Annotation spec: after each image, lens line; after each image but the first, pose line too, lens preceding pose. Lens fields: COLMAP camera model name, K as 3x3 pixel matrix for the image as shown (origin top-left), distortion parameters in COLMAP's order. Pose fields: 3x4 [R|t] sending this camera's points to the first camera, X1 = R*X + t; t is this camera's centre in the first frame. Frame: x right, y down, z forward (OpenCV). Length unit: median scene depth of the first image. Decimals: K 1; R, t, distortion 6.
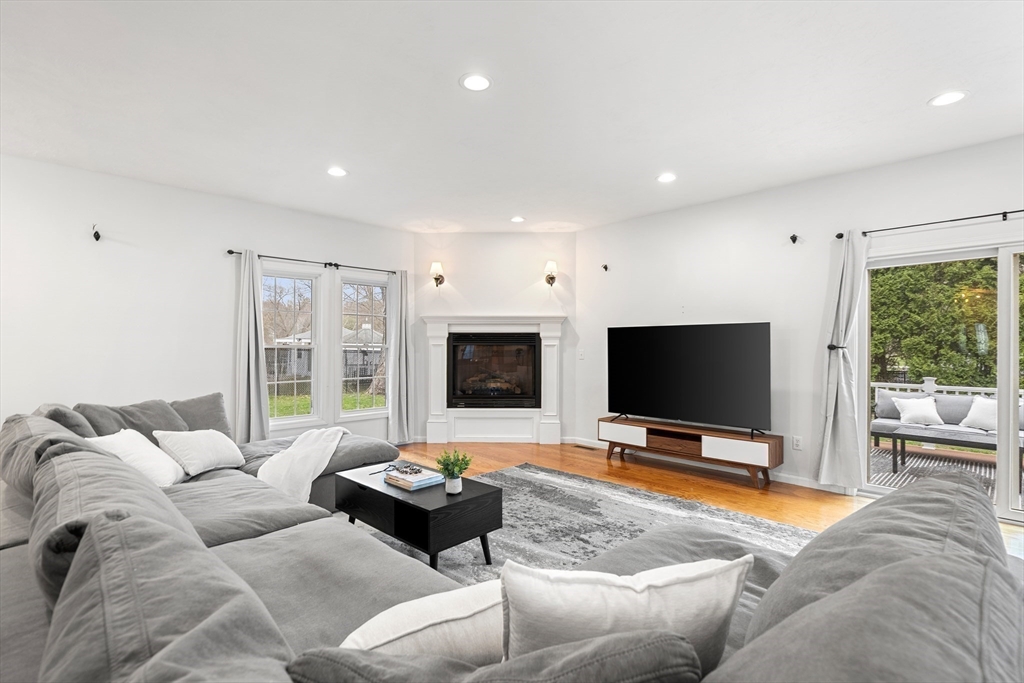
lens RADIAL K [[465.8, 0, 503.8], [0, 465.8, 346.7], [0, 0, 1]] dist [-0.001221, -0.000430]
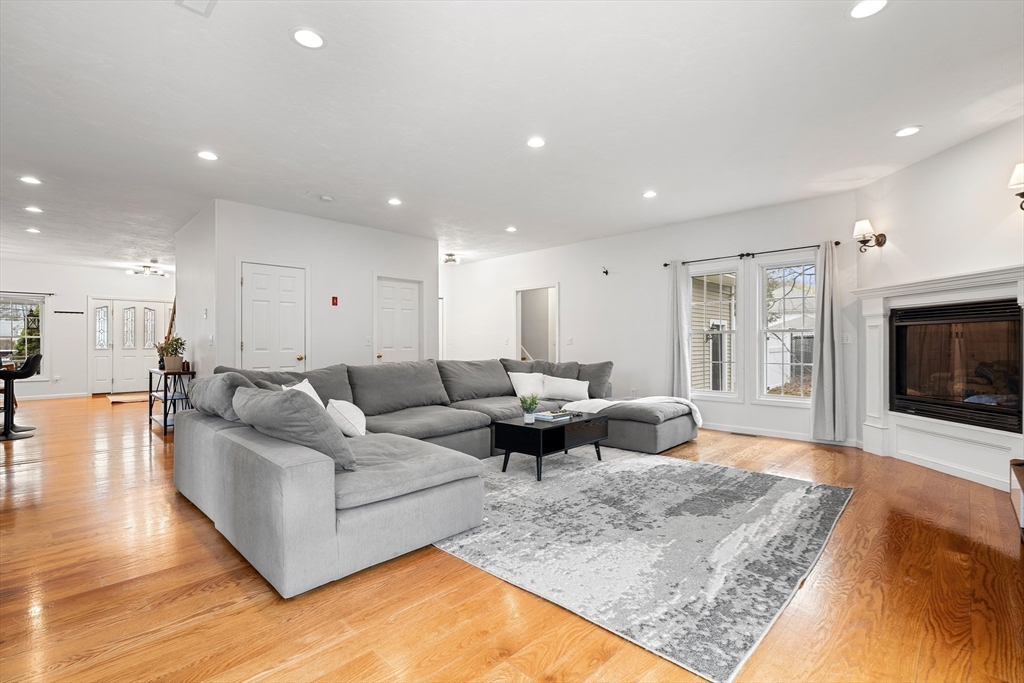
lens RADIAL K [[465.8, 0, 531.1], [0, 465.8, 345.1], [0, 0, 1]] dist [-0.001221, -0.000430]
pose [[0.070317, 0.002511, -0.997522, 0.736935], [0.001680, 0.999995, 0.002636, 0.030641], [0.997523, -0.001862, 0.070313, 0.477845]]
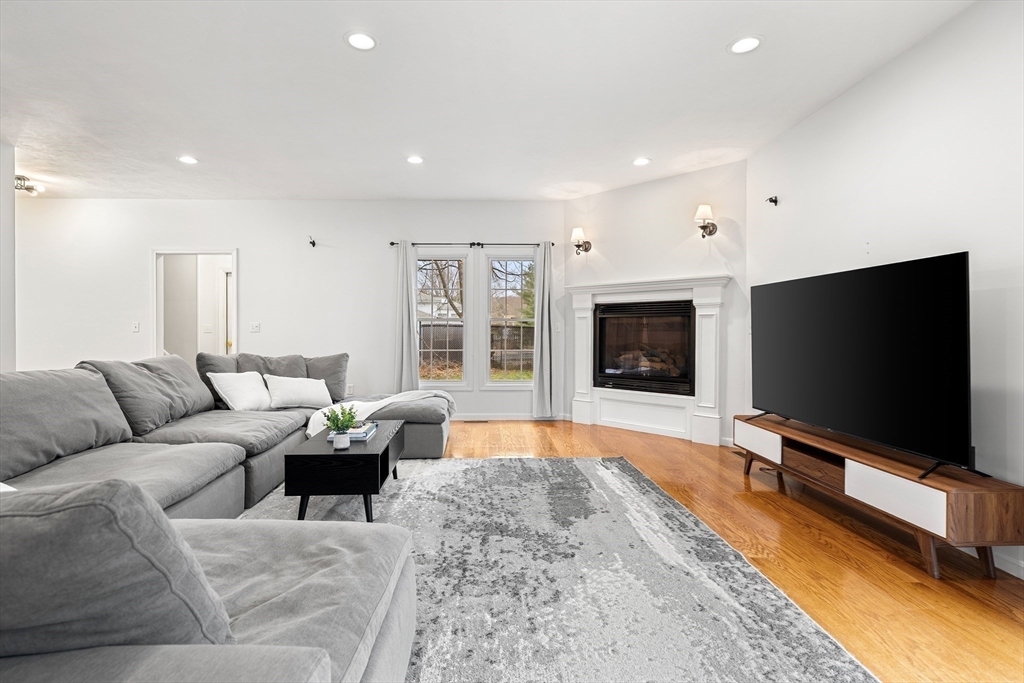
lens RADIAL K [[465.8, 0, 502.6], [0, 465.8, 340.5], [0, 0, 1]] dist [-0.001221, -0.000430]
pose [[0.745928, 0.015950, -0.665835, 0.447387], [-0.001690, 0.999755, 0.022056, 0.026807], [0.666024, -0.015327, 0.745773, 0.251569]]
